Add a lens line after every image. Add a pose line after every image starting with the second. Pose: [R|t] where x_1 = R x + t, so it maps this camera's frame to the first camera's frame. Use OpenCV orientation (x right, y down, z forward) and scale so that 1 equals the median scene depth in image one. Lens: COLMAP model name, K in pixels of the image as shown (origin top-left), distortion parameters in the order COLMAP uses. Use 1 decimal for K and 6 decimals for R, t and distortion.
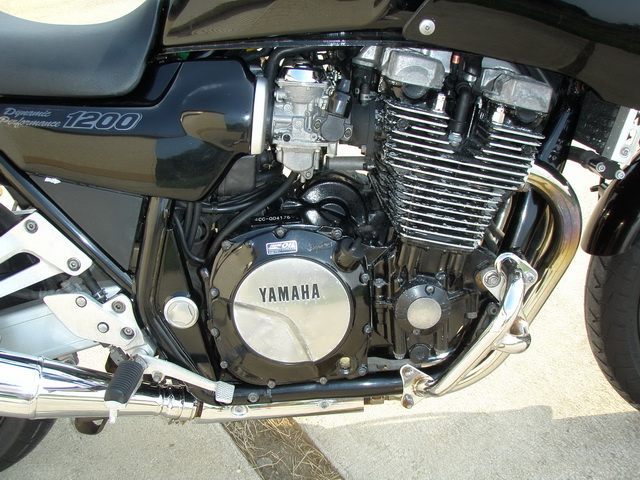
lens RADIAL K [[712.1, 0, 318.0], [0, 712.1, 243.3], [0, 0, 1]] dist [-0.136738, 0.000000]
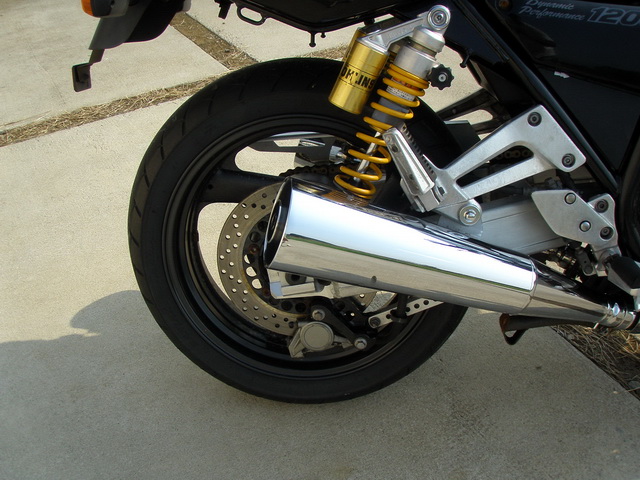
lens RADIAL K [[712.1, 0, 318.5], [0, 712.1, 242.7], [0, 0, 1]] dist [-0.136738, 0.000000]
pose [[0.997323, 0.040088, -0.061152, -0.653600], [-0.039768, 0.999188, 0.006439, 0.159843], [0.061361, -0.003990, 0.998108, -0.029972]]
